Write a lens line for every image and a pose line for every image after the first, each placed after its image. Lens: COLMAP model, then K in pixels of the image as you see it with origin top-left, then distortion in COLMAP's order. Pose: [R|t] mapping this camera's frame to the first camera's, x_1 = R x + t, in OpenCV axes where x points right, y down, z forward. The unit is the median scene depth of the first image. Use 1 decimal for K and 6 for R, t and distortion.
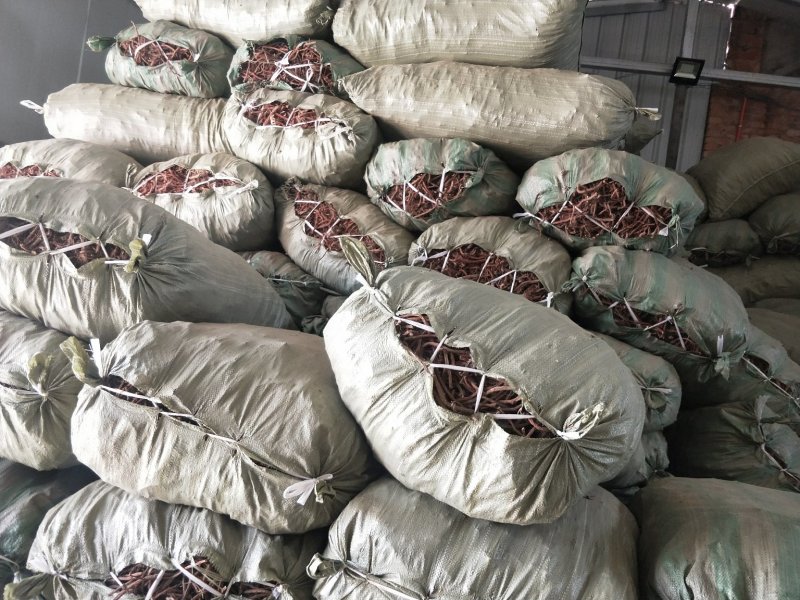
lens RADIAL K [[666.0, 0, 400.0], [0, 666.0, 300.0], [0, 0, 1]] dist [-0.004872, -0.014383]
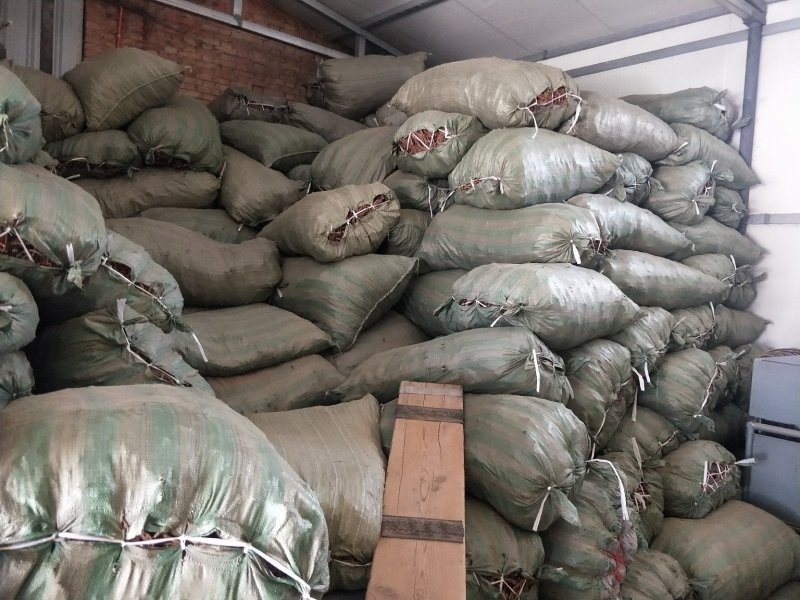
lens RADIAL K [[666.0, 0, 400.0], [0, 666.0, 300.0], [0, 0, 1]] dist [-0.004872, -0.014383]
pose [[0.666207, -0.140097, 0.732490, 0.074563], [0.045158, 0.987972, 0.147889, 0.011325], [-0.744399, -0.065447, 0.664520, -0.011669]]
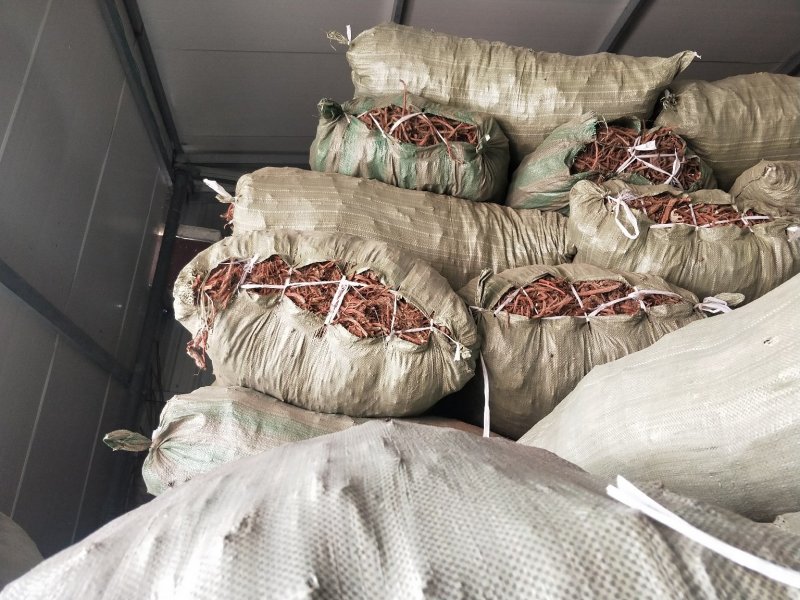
lens RADIAL K [[666.0, 0, 400.0], [0, 666.0, 300.0], [0, 0, 1]] dist [-0.004872, -0.014383]
pose [[0.969309, 0.031079, 0.243874, -0.192251], [0.042780, 0.955521, -0.291804, -0.002301], [-0.242096, 0.293281, 0.924865, 0.147658]]
